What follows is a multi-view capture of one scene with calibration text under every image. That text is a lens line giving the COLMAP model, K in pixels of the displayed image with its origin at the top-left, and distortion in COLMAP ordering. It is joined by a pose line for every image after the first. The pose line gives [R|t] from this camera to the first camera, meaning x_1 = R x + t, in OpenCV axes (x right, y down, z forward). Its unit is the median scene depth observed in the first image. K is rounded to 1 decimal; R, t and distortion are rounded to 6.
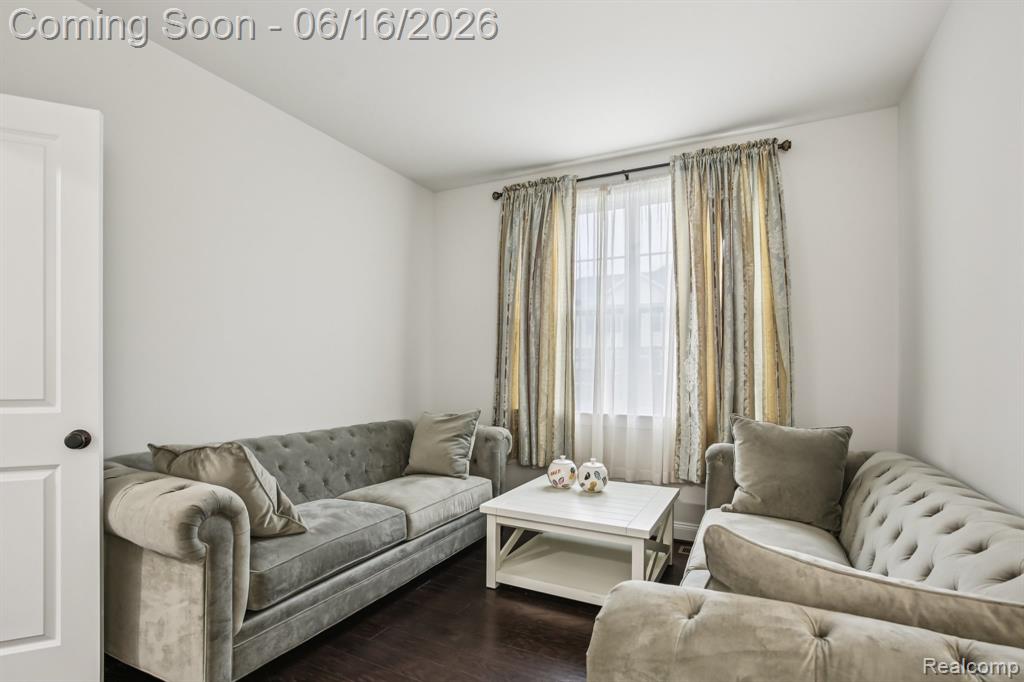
lens RADIAL K [[503.6, 0, 512.5], [0, 503.6, 370.2], [0, 0, 1]] dist [-0.001113, -0.000335]
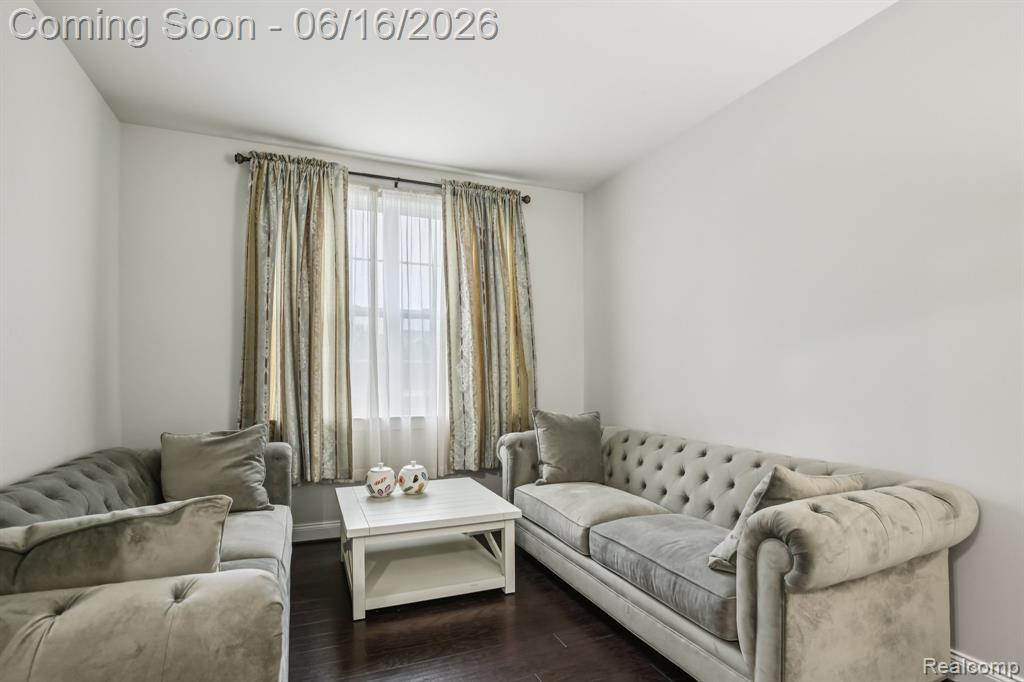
lens RADIAL K [[492.7, 0, 510.6], [0, 492.7, 376.4], [0, 0, 1]] dist [-0.001086, 0.000262]
pose [[0.656697, -0.010253, 0.754085, -0.410538], [0.003750, 0.999940, 0.010331, -0.004071], [-0.754145, -0.003957, 0.656696, 0.180638]]
